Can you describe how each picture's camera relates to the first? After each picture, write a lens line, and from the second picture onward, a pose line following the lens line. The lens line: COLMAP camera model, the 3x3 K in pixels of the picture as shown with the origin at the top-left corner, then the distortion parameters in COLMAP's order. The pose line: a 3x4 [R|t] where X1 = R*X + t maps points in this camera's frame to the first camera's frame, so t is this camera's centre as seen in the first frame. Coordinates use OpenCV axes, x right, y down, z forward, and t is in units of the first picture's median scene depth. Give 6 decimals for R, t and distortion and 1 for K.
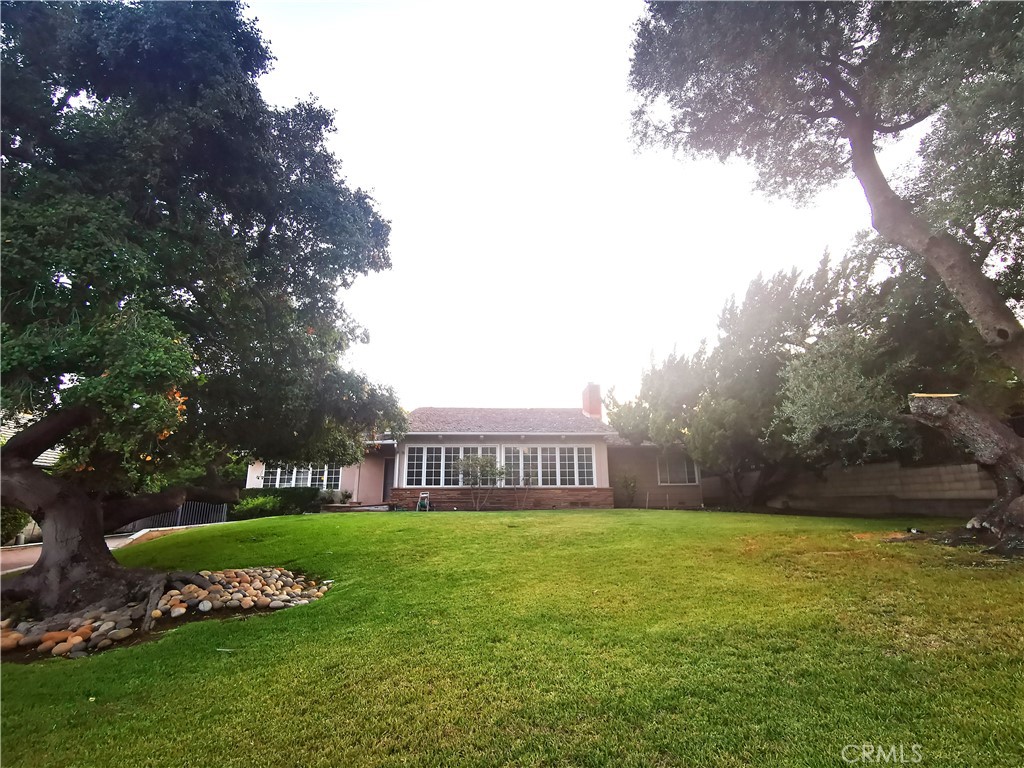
lens RADIAL K [[469.3, 0, 514.6], [0, 469.3, 388.0], [0, 0, 1]] dist [0.009420, -0.000553]
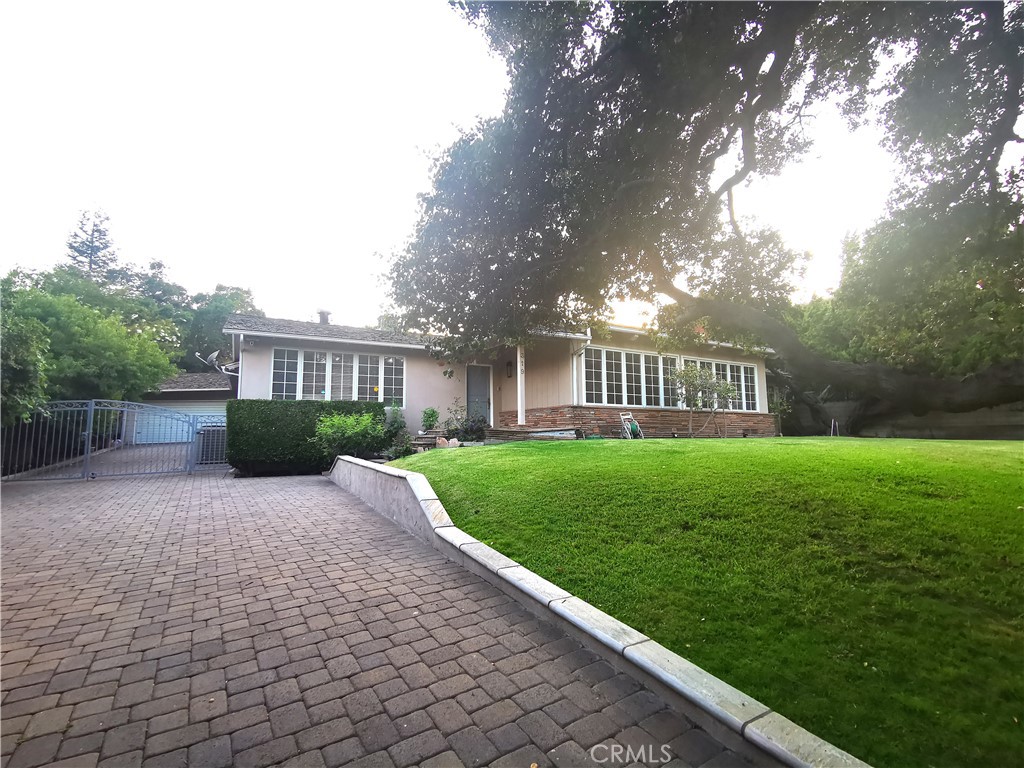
lens RADIAL K [[469.3, 0, 509.8], [0, 469.3, 384.8], [0, 0, 1]] dist [0.009420, -0.000553]
pose [[0.887207, 0.053016, 0.458315, -1.213856], [-0.111475, 0.988576, 0.101439, 0.234074], [-0.447701, -0.141088, 0.882982, 0.843145]]
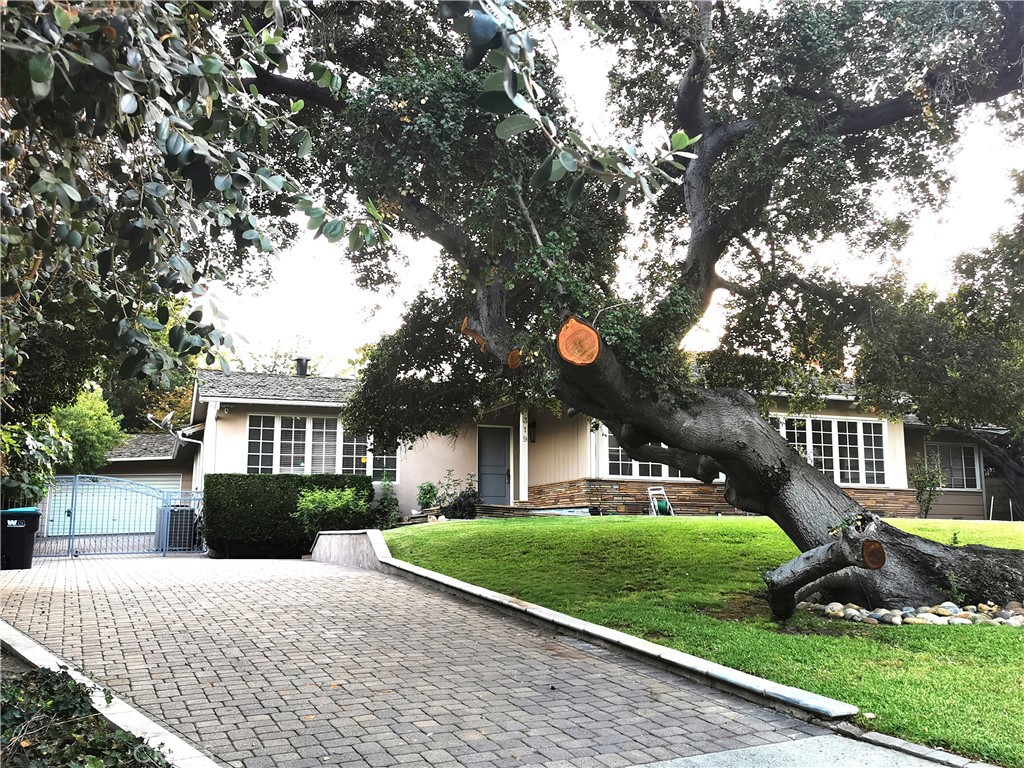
lens RADIAL K [[1010.9, 0, 509.5], [0, 1010.9, 389.0], [0, 0, 1]] dist [0.045976, 0.000000]
pose [[0.951497, 0.055899, 0.302538, -1.346239], [-0.081246, 0.994101, 0.071847, 0.052625], [-0.296737, -0.092942, 0.950426, -0.198813]]
